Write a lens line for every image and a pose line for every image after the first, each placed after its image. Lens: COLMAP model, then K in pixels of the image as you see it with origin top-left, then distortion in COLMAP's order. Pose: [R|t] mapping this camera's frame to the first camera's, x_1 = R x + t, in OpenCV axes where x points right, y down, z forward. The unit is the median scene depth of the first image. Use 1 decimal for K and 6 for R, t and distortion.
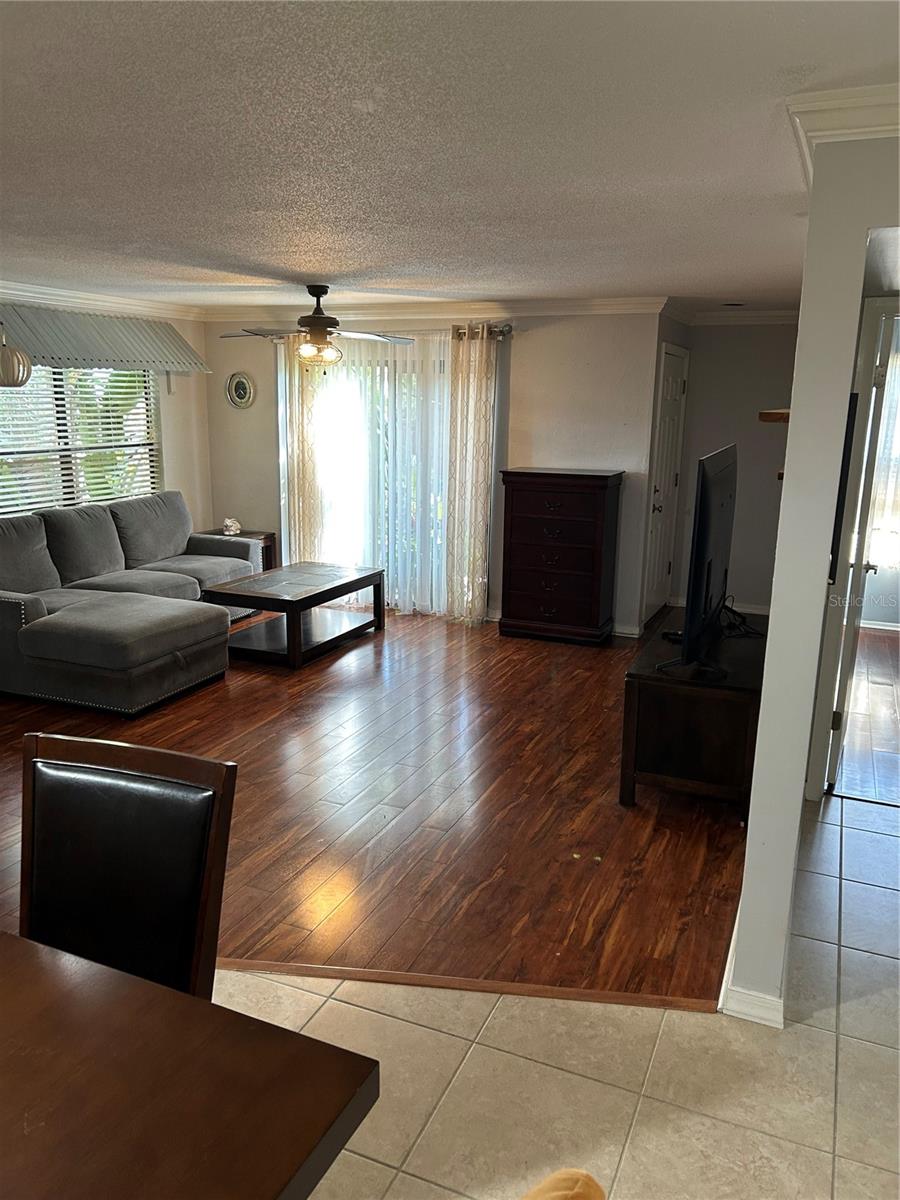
lens RADIAL K [[897.9, 0, 452.9], [0, 897.9, 596.9], [0, 0, 1]] dist [0.044142, -0.039586]
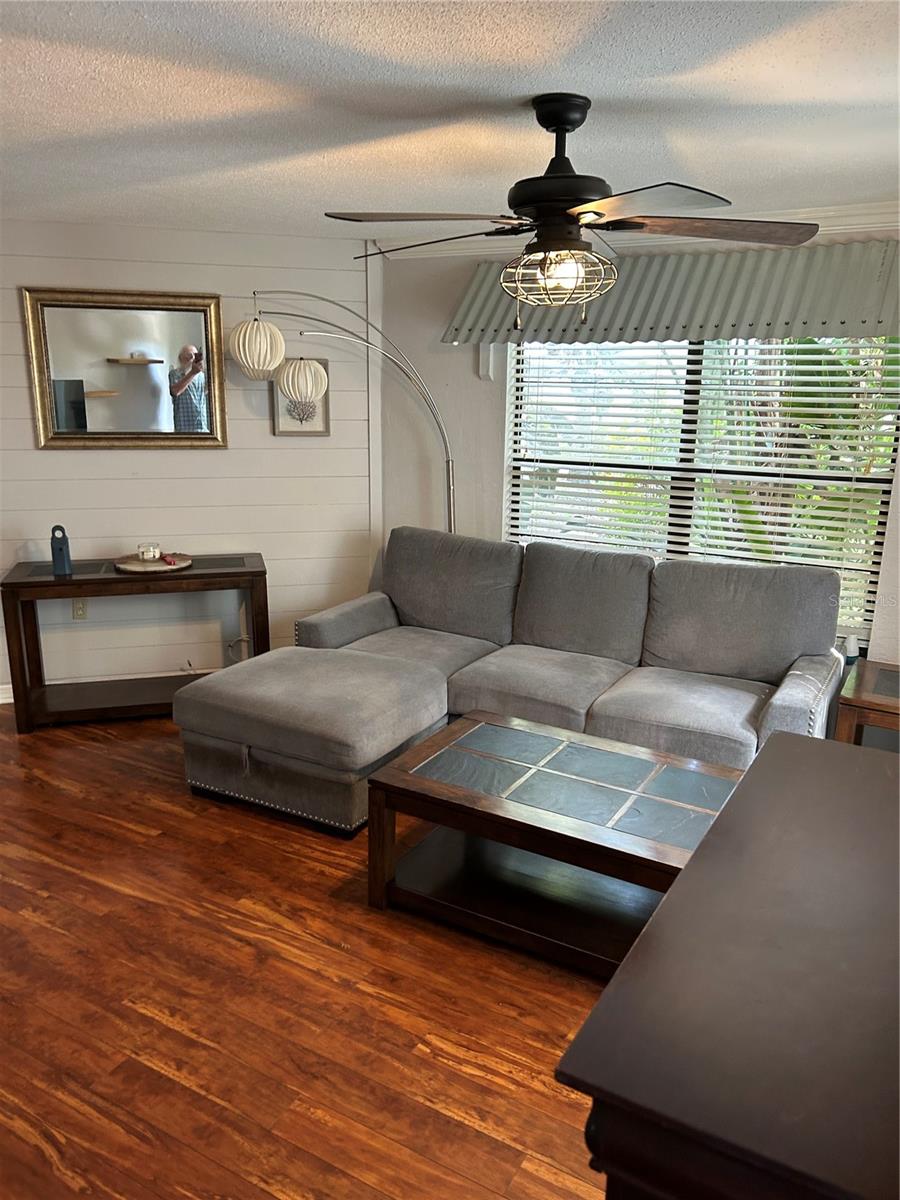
lens RADIAL K [[897.9, 0, 449.8], [0, 897.9, 605.4], [0, 0, 1]] dist [0.044142, -0.039586]
pose [[-0.117937, 0.236108, -0.964543, 0.344349], [-0.230496, 0.938284, 0.257864, -0.275816], [0.965900, 0.252735, -0.056236, 1.240501]]
